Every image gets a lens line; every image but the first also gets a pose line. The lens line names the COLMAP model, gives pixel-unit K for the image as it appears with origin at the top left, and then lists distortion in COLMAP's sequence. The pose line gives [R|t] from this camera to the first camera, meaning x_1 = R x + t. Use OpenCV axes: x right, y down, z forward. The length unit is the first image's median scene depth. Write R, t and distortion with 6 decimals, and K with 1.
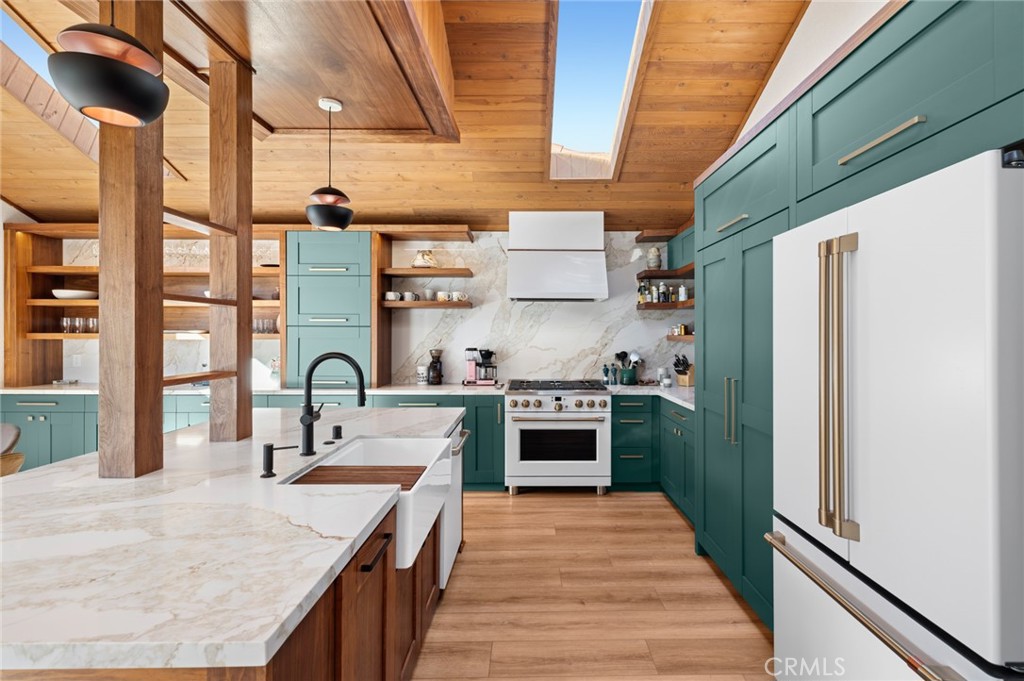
lens RADIAL K [[483.1, 0, 535.8], [0, 483.1, 335.9], [0, 0, 1]] dist [0.001998, 0.000457]
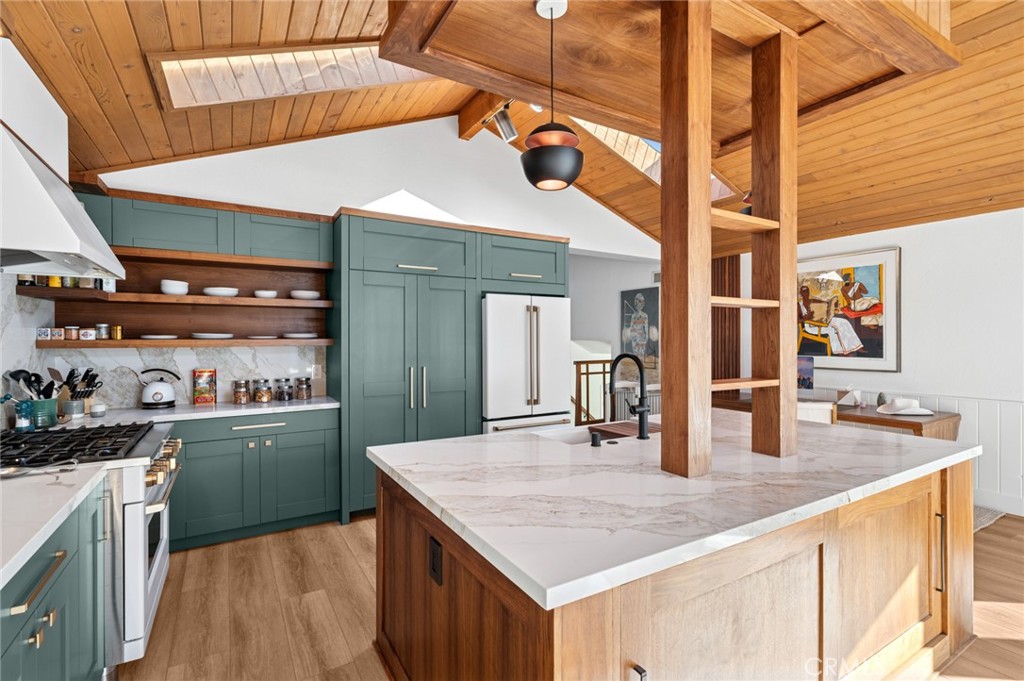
lens RADIAL K [[489.8, 0, 518.1], [0, 489.8, 344.0], [0, 0, 1]] dist [0.001876, 0.000329]
pose [[-0.530573, -0.006833, 0.847611, -0.666154], [0.005679, 0.999916, 0.011616, 0.000135], [-0.847620, 0.010977, -0.530490, 0.944517]]
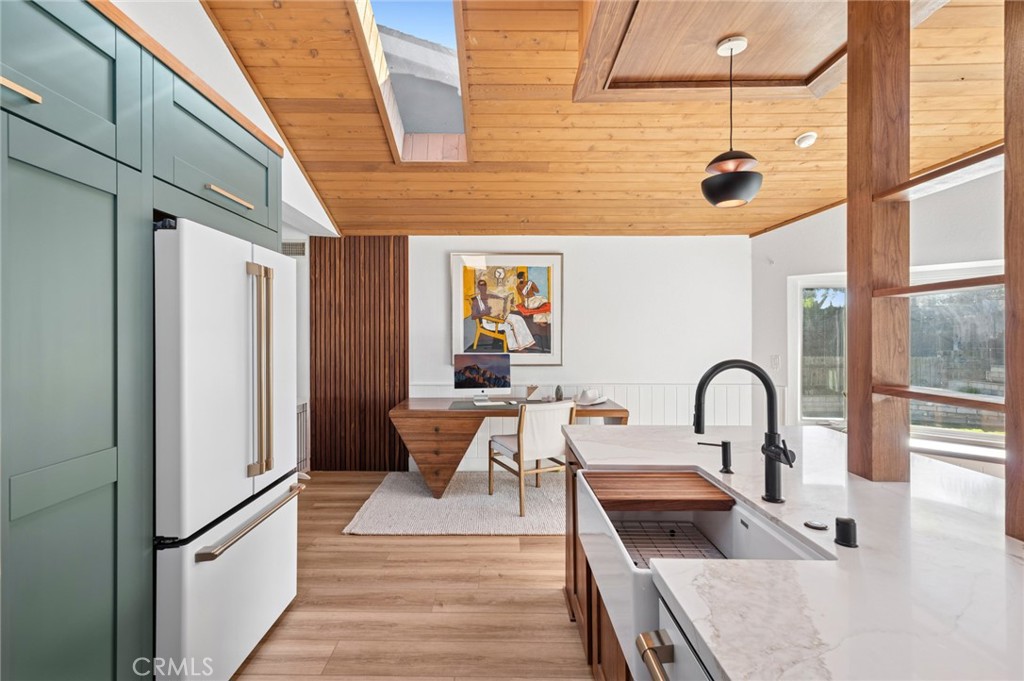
lens RADIAL K [[491.7, 0, 509.5], [0, 491.7, 336.4], [0, 0, 1]] dist [0.010338, 0.000193]
pose [[-0.999941, -0.001260, -0.010766, -0.035793], [-0.001341, 0.999971, 0.007477, -0.000406], [0.010756, 0.007491, -0.999914, 0.863335]]
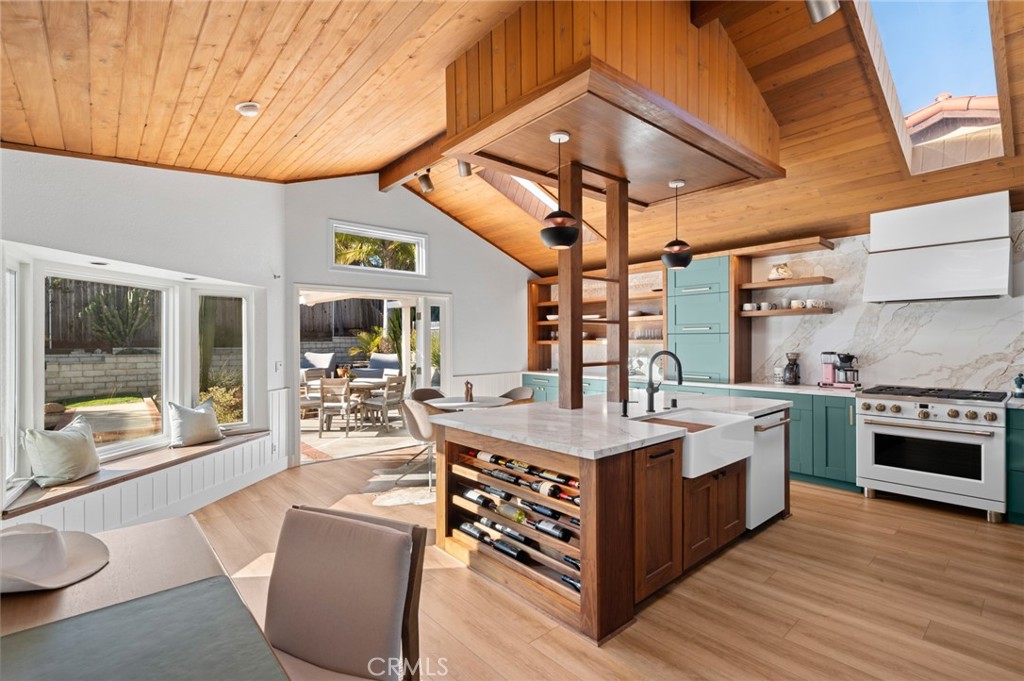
lens RADIAL K [[476.7, 0, 512.4], [0, 476.7, 356.1], [0, 0, 1]] dist [0.002093, 0.000512]
pose [[0.650318, 0.016860, -0.759475, 0.230344], [0.006380, 0.999597, 0.027654, 0.001749], [0.759635, -0.022829, 0.649948, -0.213792]]
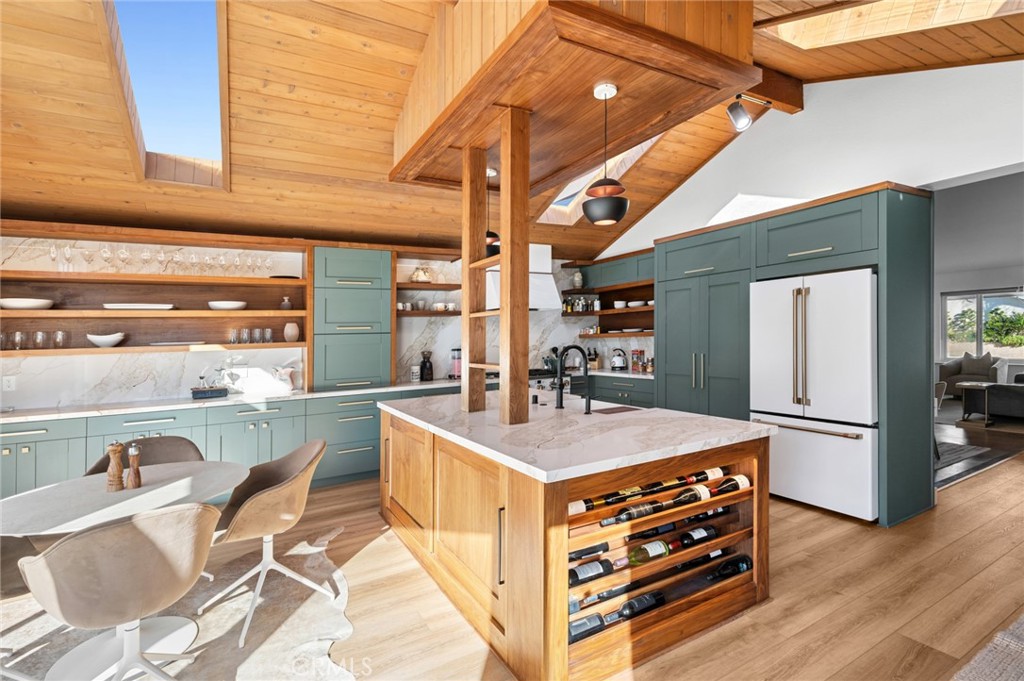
lens RADIAL K [[489.8, 0, 518.1], [0, 489.8, 344.0], [0, 0, 1]] dist [0.001876, 0.000329]
pose [[0.870348, -0.035653, 0.491144, -0.683075], [0.033760, 0.999349, 0.012719, 0.002951], [-0.491278, 0.005512, 0.870985, -0.180346]]
